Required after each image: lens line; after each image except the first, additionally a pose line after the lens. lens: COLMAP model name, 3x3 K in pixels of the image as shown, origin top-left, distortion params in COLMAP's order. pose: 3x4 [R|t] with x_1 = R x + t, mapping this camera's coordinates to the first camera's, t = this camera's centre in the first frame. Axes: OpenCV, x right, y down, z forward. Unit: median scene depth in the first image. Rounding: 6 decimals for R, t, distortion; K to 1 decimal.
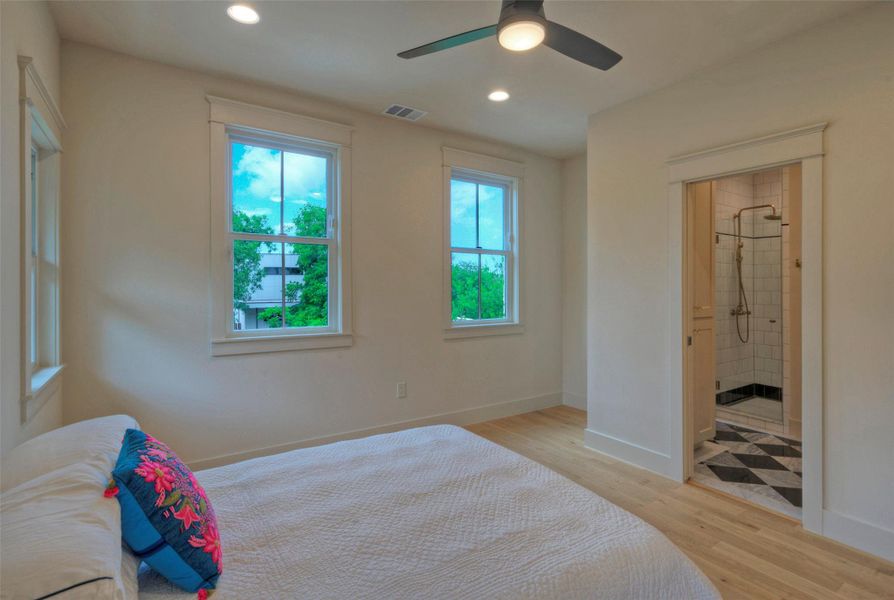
lens RADIAL K [[428.3, 0, 444.7], [0, 428.3, 282.3], [0, 0, 1]] dist [-0.002643, 0.000127]
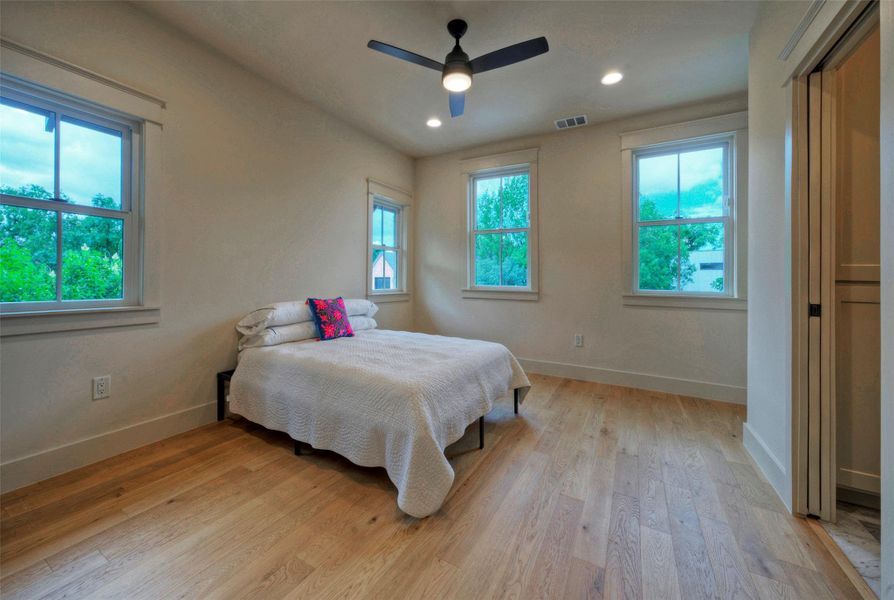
lens RADIAL K [[345.2, 0, 441.5], [0, 345.2, 280.8], [0, 0, 1]] dist [-0.002258, 0.001201]
pose [[0.446184, 0.008537, -0.894901, 0.831221], [-0.004902, 0.999963, 0.007095, 0.093261], [0.894928, 0.001221, 0.446209, 0.242058]]
